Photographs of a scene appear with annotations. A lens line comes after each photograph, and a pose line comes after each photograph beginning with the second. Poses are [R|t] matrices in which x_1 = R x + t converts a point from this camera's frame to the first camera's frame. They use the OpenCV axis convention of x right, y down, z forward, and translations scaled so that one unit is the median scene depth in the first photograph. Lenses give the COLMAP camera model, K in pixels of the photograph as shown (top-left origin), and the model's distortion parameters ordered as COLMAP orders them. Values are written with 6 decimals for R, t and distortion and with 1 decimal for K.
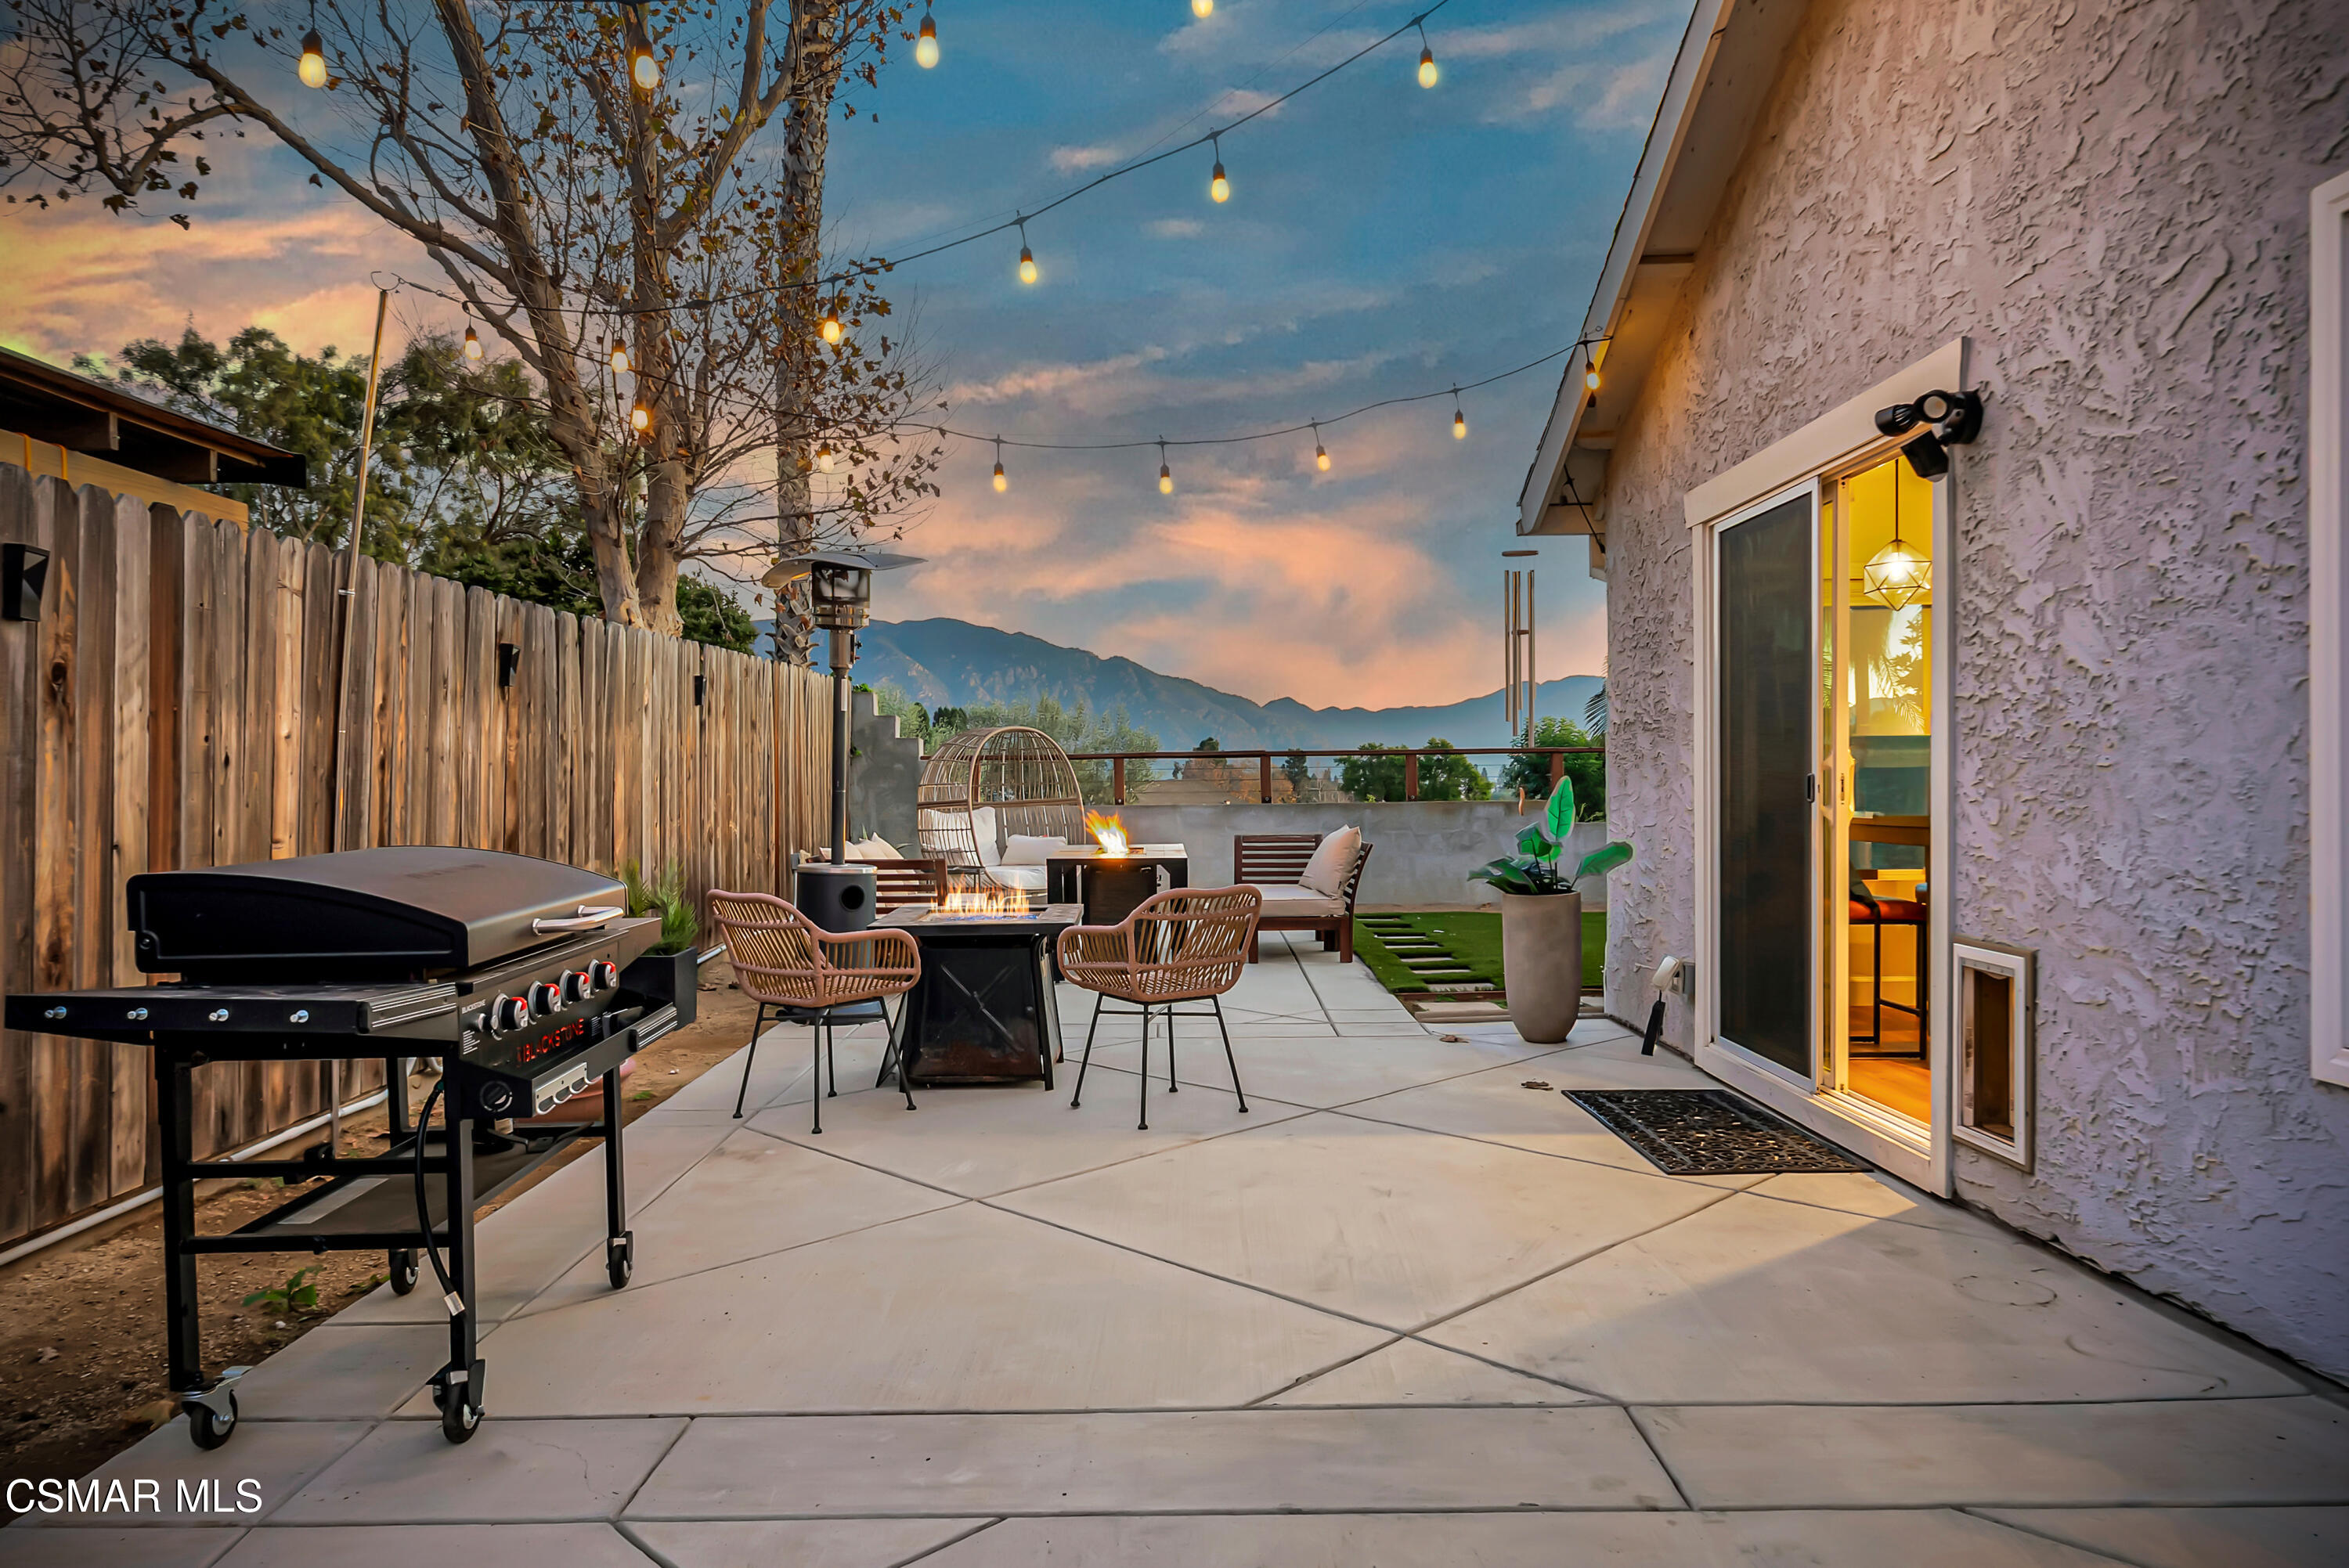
lens RADIAL K [[1606.9, 0, 1164.6], [0, 1606.9, 801.0], [0, 0, 1]] dist [0.025212, -0.002231]
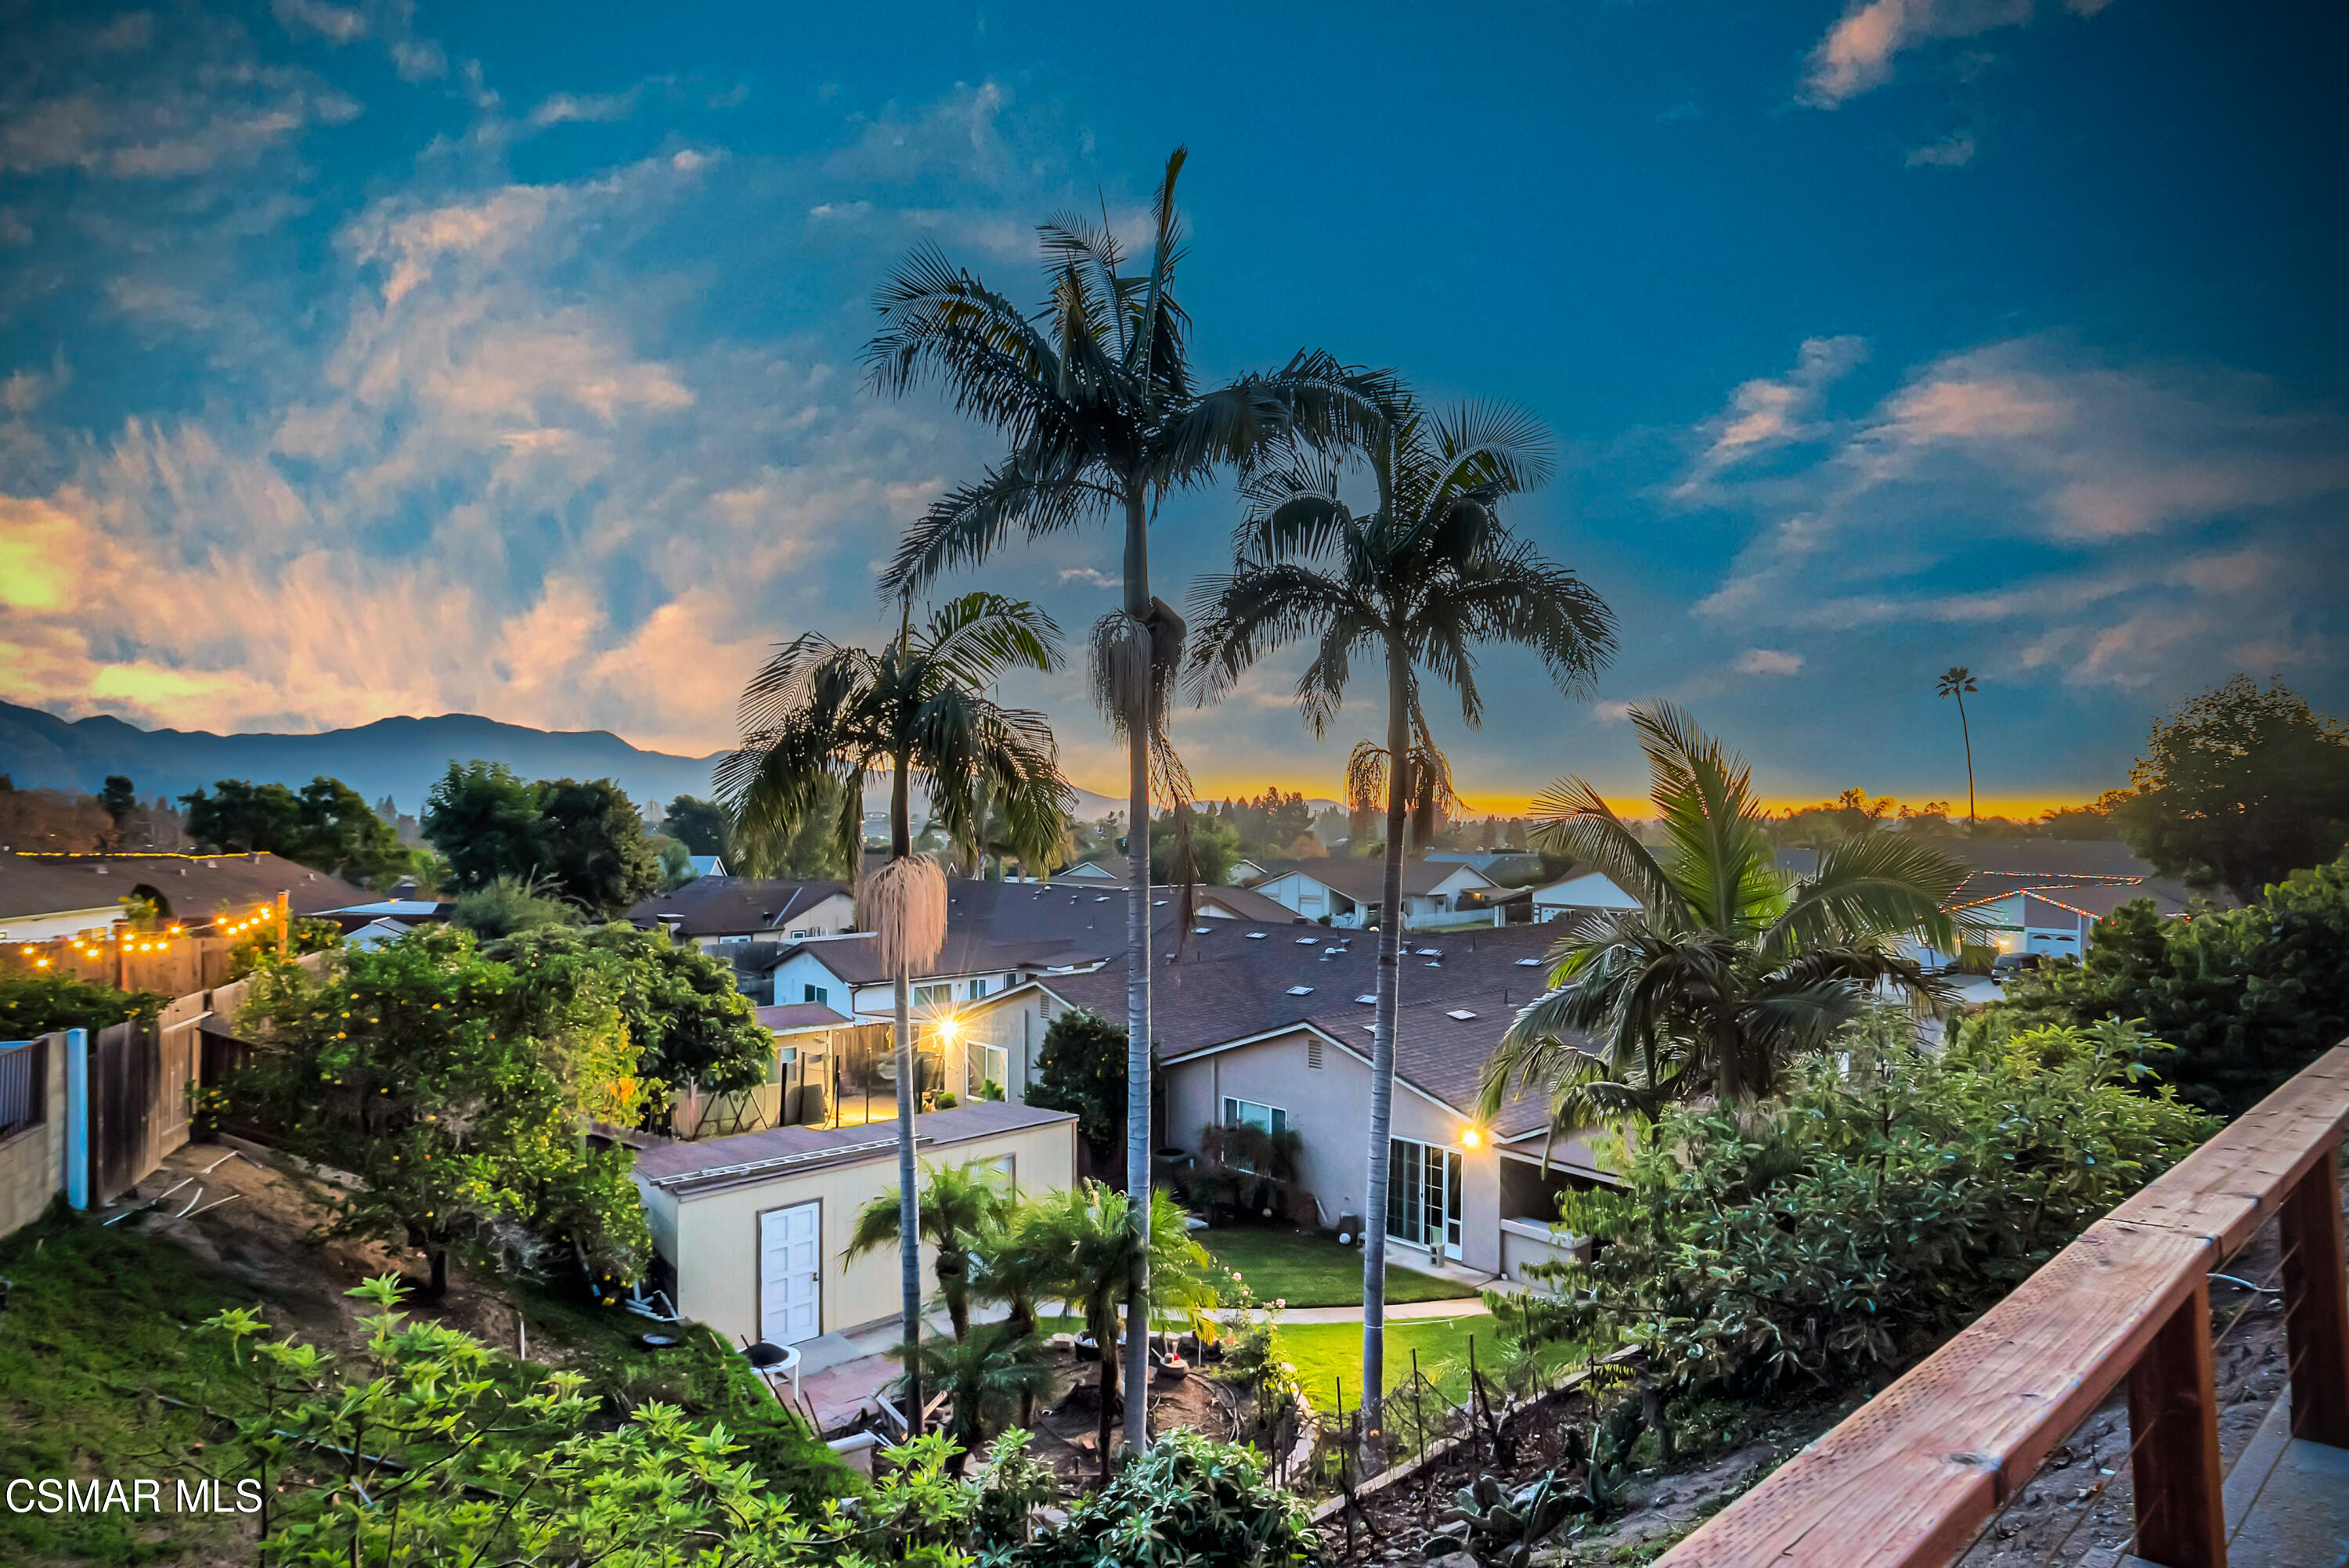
lens RADIAL K [[1330.6, 0, 1147.0], [0, 1330.6, 824.3], [0, 0, 1]] dist [-0.001244, -0.001049]
pose [[0.737698, 0.012416, 0.675017, 0.086967], [-0.011021, 0.999919, -0.006348, -0.078242], [-0.675041, -0.002757, 0.737775, 1.060155]]
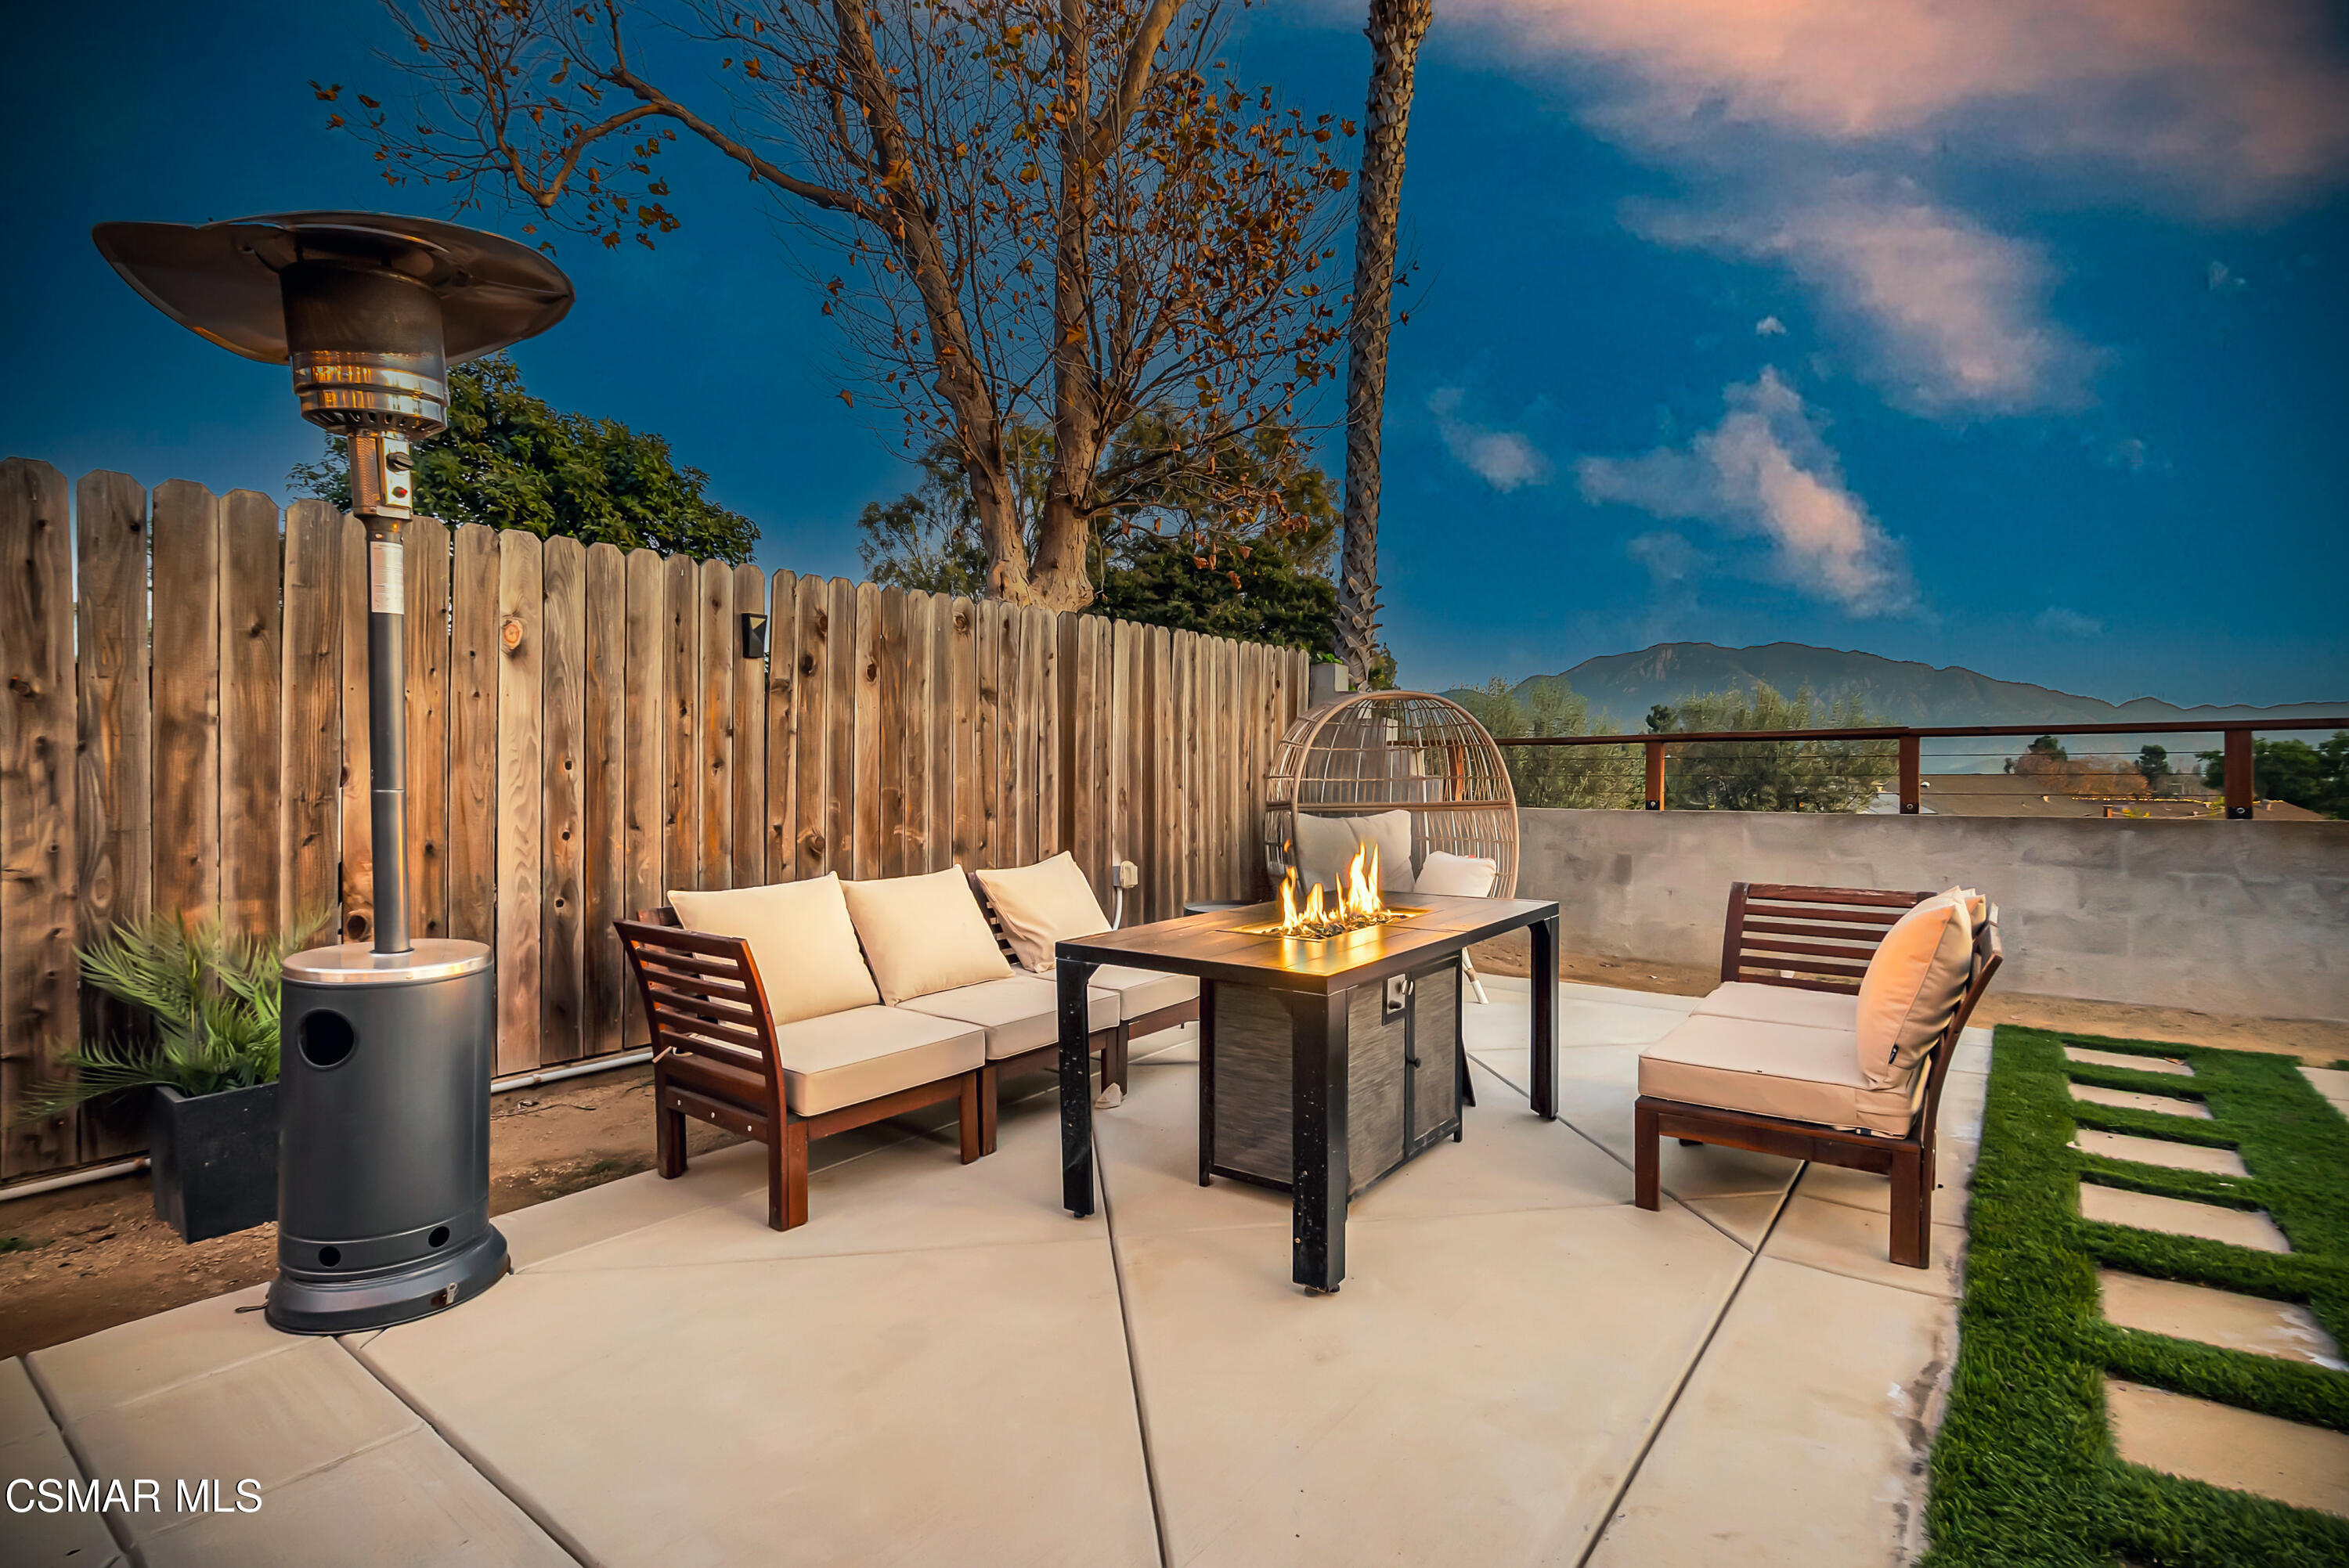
lens RADIAL K [[1118.3, 0, 1174.5], [0, 1118.3, 784.0], [0, 0, 1]] dist [0.000309, 0.000047]
pose [[0.800320, 0.014578, -0.599396, 0.103363], [-0.015311, 0.999875, 0.003876, -0.007856], [0.599377, 0.006076, 0.800443, 0.544902]]
